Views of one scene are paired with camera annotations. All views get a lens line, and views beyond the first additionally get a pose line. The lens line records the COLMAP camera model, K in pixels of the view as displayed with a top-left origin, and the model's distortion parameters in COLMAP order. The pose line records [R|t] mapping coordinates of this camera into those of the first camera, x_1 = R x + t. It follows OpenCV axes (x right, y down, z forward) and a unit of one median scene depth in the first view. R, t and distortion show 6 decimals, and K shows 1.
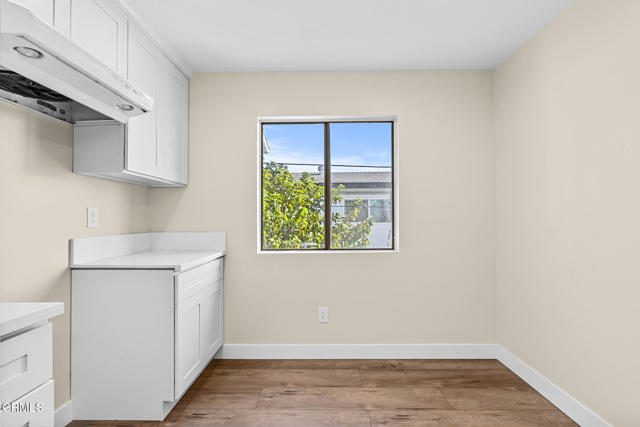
lens RADIAL K [[289.4, 0, 315.2], [0, 289.4, 218.7], [0, 0, 1]] dist [-0.011429, 0.003502]
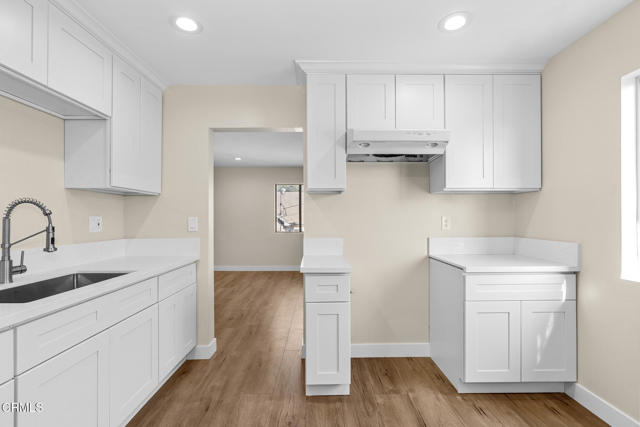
lens RADIAL K [[289.4, 0, 324.4], [0, 289.4, 215.5], [0, 0, 1]] dist [-0.011429, 0.003502]
pose [[0.046493, -0.009868, -0.998870, 0.562937], [-0.002299, 0.999947, -0.009986, -0.024341], [0.998916, 0.002761, 0.046467, 0.327256]]
